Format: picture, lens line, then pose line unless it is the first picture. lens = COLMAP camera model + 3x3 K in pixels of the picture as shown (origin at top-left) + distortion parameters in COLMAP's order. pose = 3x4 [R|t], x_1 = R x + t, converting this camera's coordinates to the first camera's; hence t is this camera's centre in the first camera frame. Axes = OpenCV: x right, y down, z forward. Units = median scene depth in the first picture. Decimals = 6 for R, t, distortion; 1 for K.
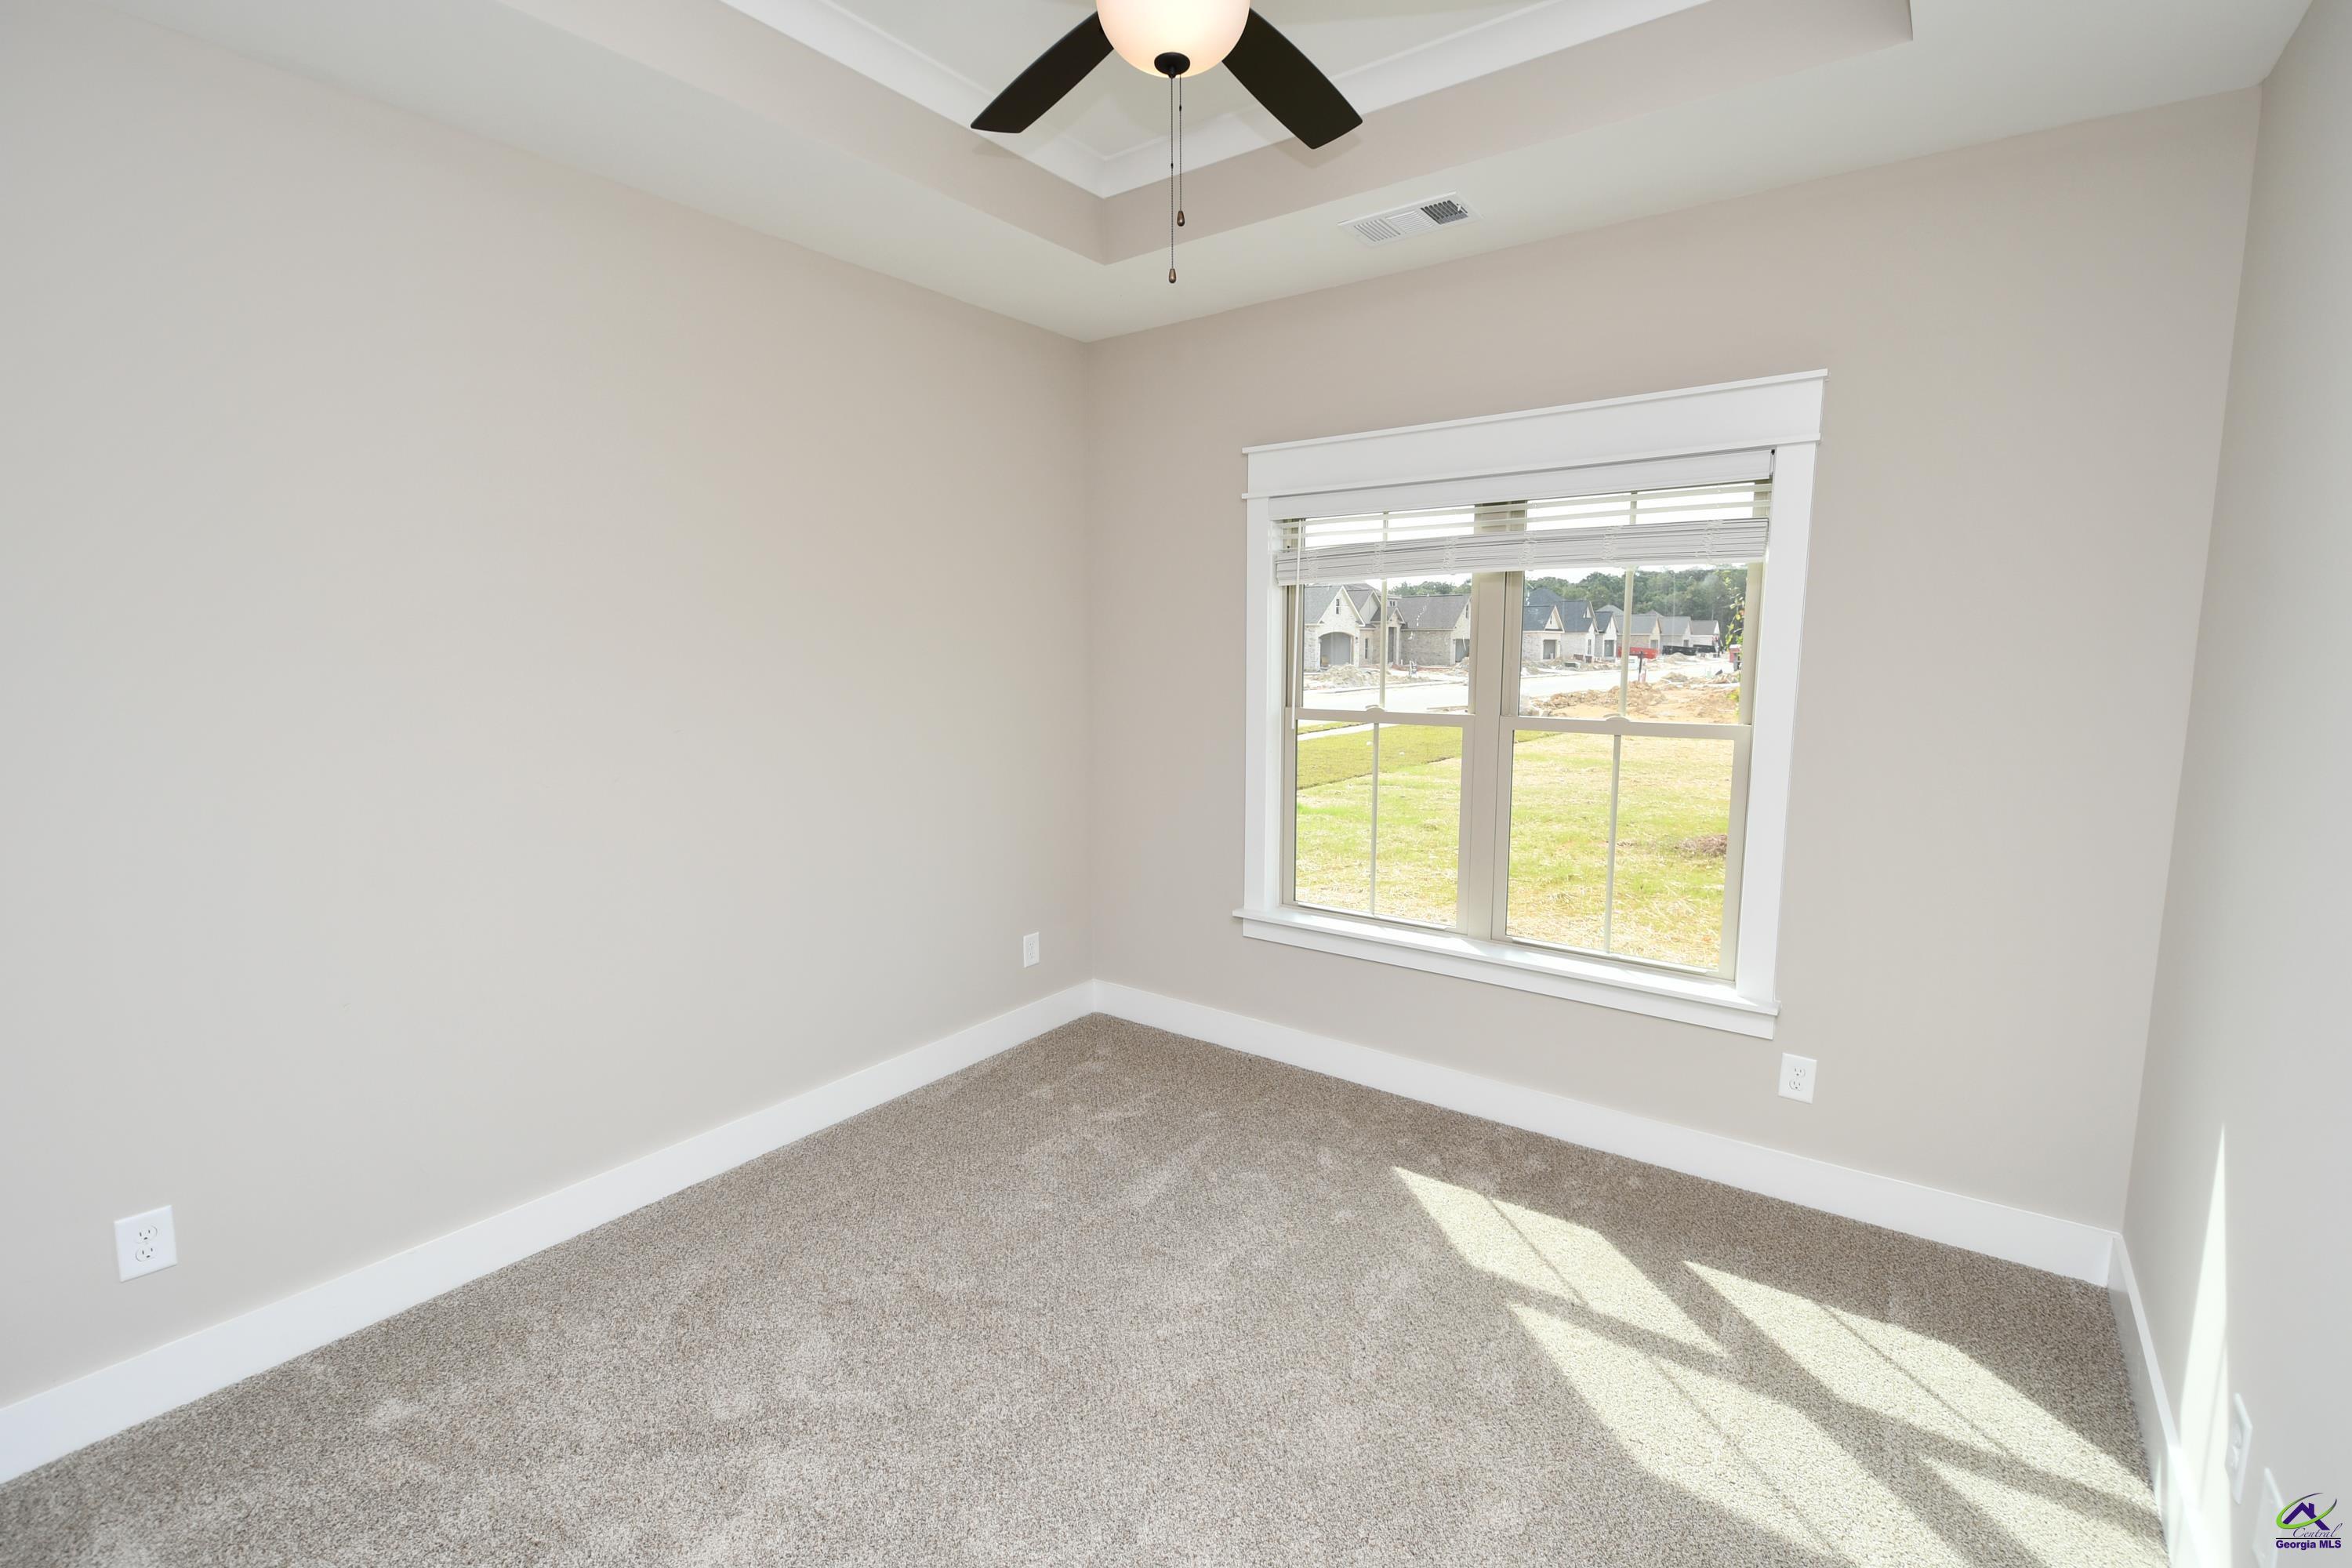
lens RADIAL K [[1033.1, 0, 1192.0], [0, 1033.1, 780.5], [0, 0, 1]] dist [0.008557, -0.007716]
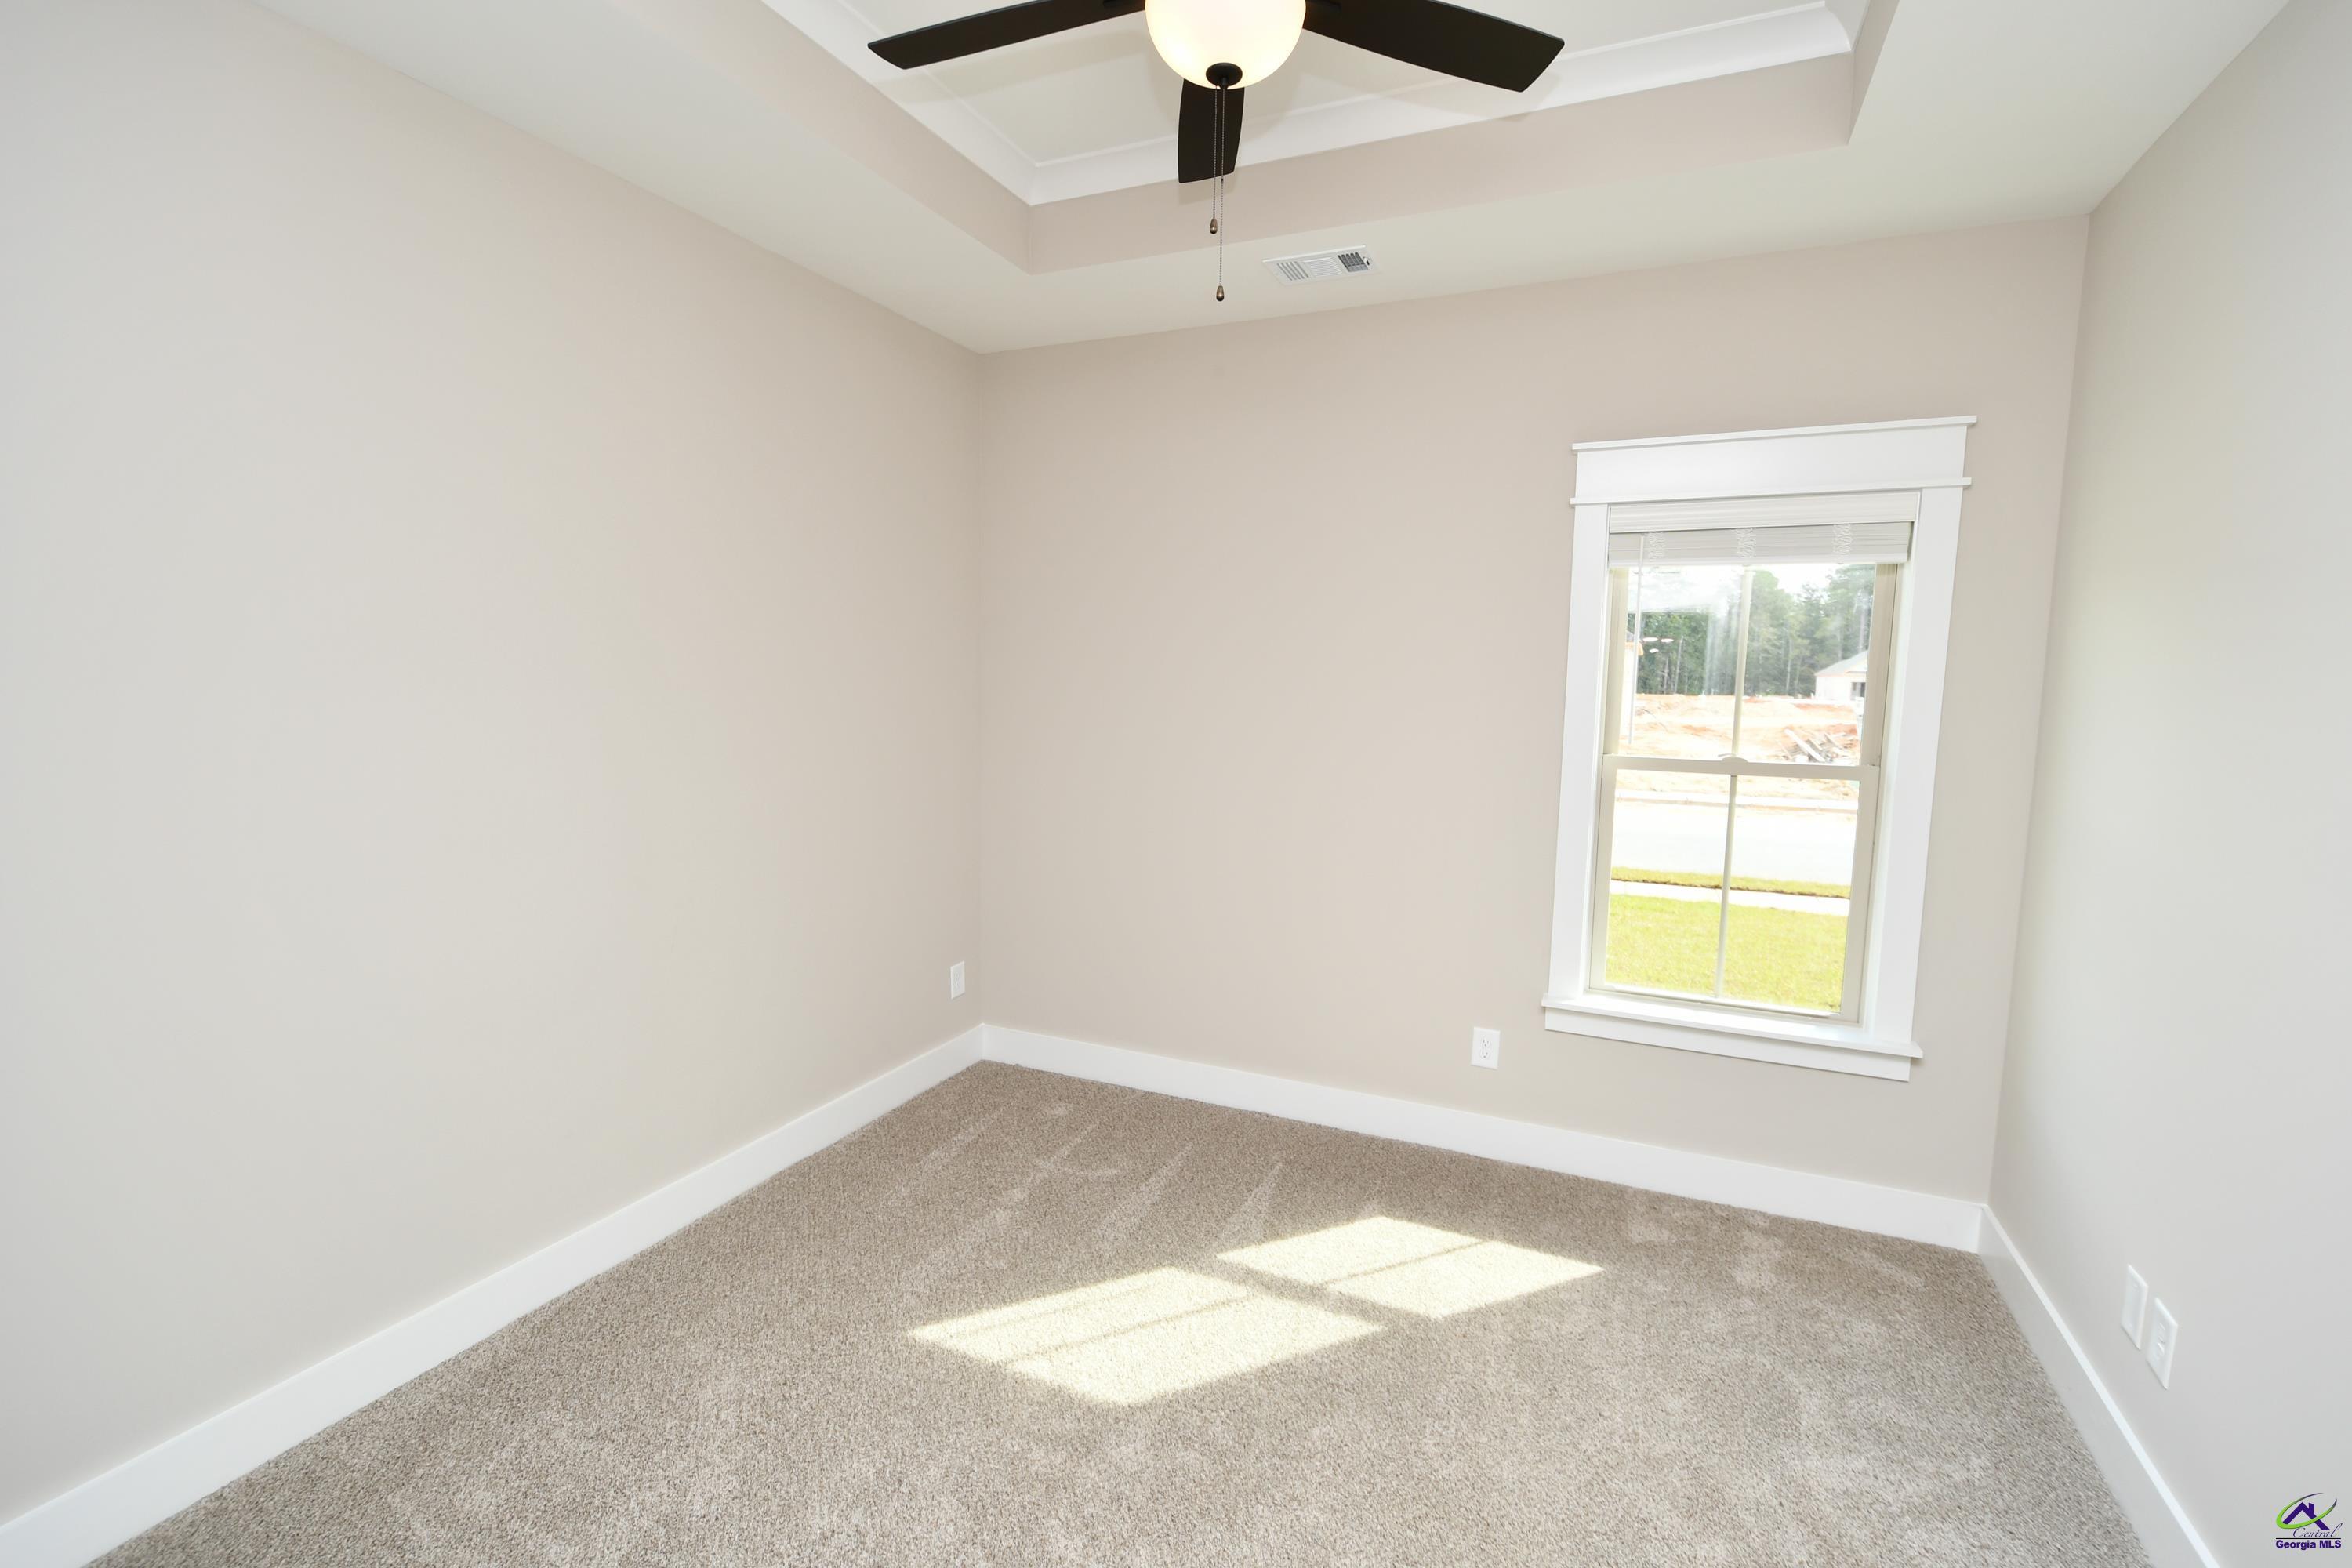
lens RADIAL K [[981.3, 0, 1210.1], [0, 981.3, 769.3], [0, 0, 1]] dist [0.000363, 0.000154]
pose [[0.972954, -0.006581, 0.230904, -0.275253], [0.014302, 0.999393, -0.031781, -0.025822], [-0.230554, 0.034224, 0.972457, 0.204049]]
